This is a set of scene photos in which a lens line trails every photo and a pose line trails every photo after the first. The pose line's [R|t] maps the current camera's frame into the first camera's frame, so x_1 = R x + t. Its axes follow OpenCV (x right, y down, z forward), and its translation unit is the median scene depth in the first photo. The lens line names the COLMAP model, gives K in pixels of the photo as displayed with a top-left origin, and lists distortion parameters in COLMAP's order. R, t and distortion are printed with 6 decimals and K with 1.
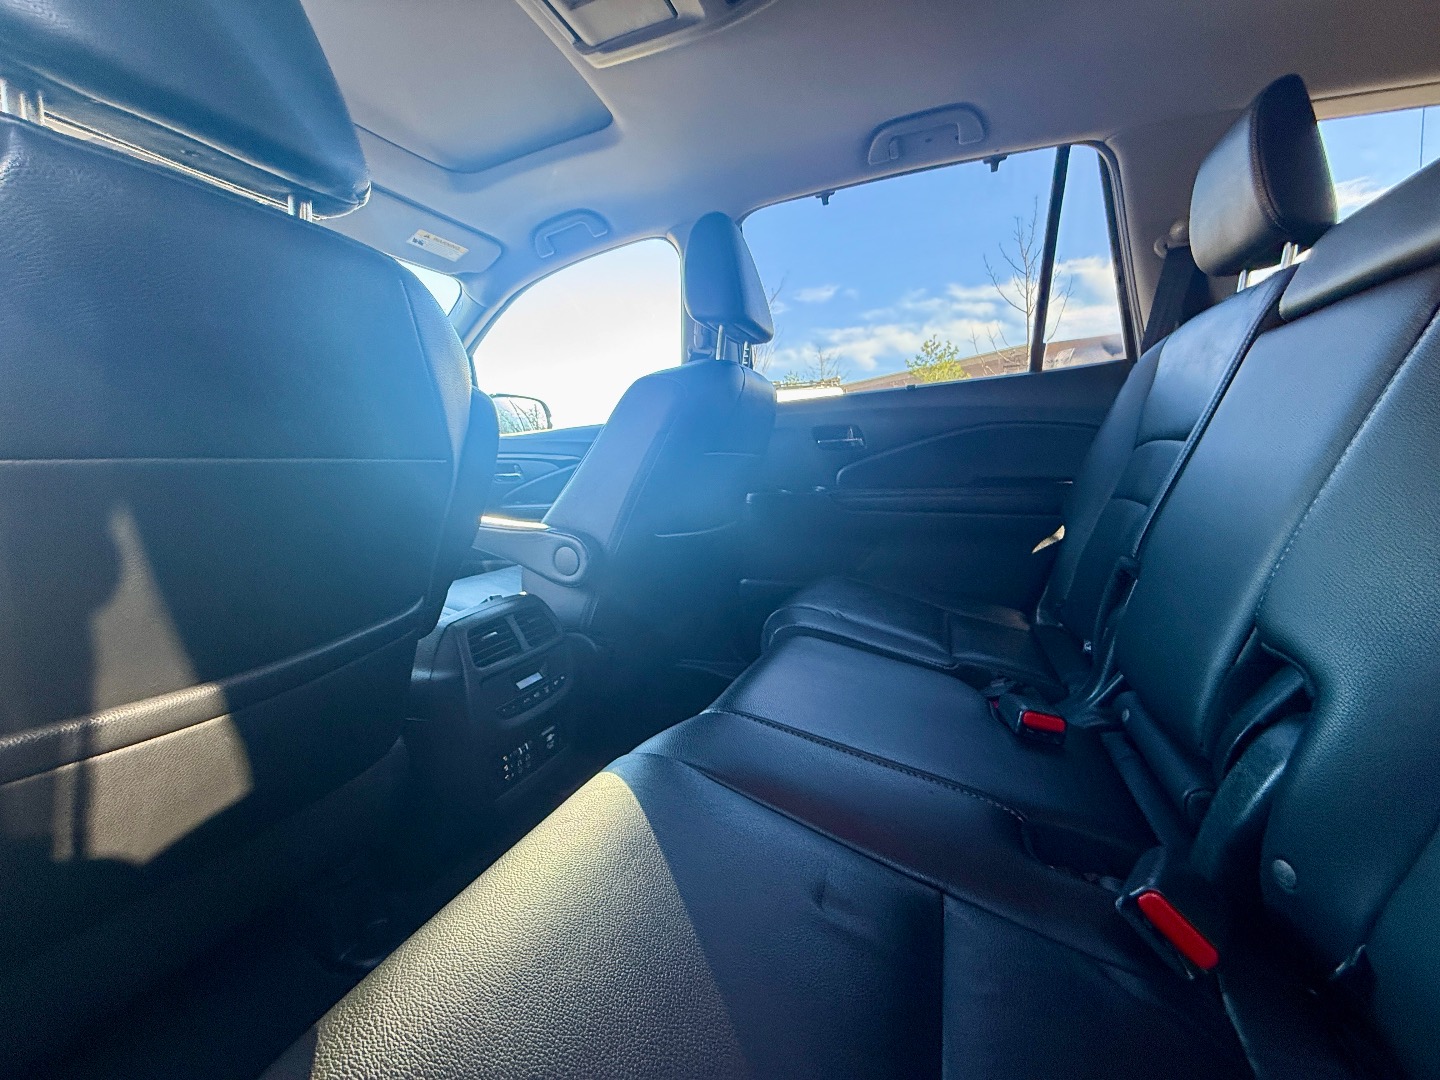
lens RADIAL K [[575.9, 0, 714.0], [0, 575.9, 537.7], [0, 0, 1]] dist [0.000349, -0.000136]
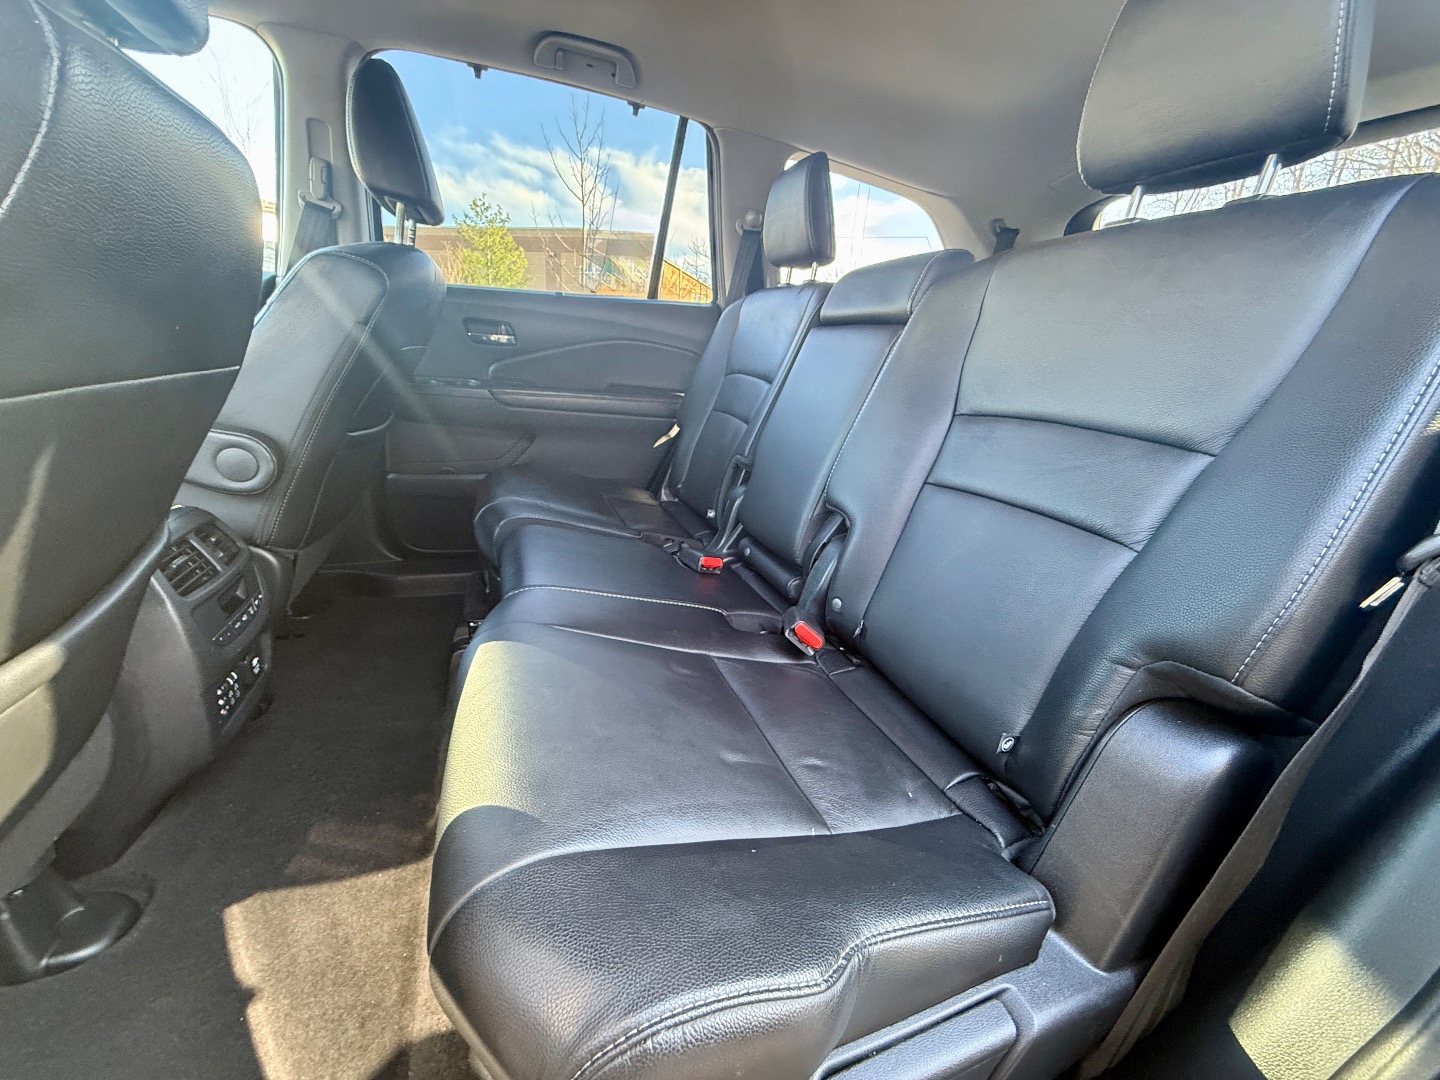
lens RADIAL K [[579.2, 0, 716.3], [0, 579.2, 537.7], [0, 0, 1]] dist [0.003418, -0.000023]
pose [[0.740872, -0.110030, 0.662573, -0.282865], [-0.027944, 0.980586, 0.194087, -0.036676], [-0.671065, -0.162308, 0.723414, -0.099970]]
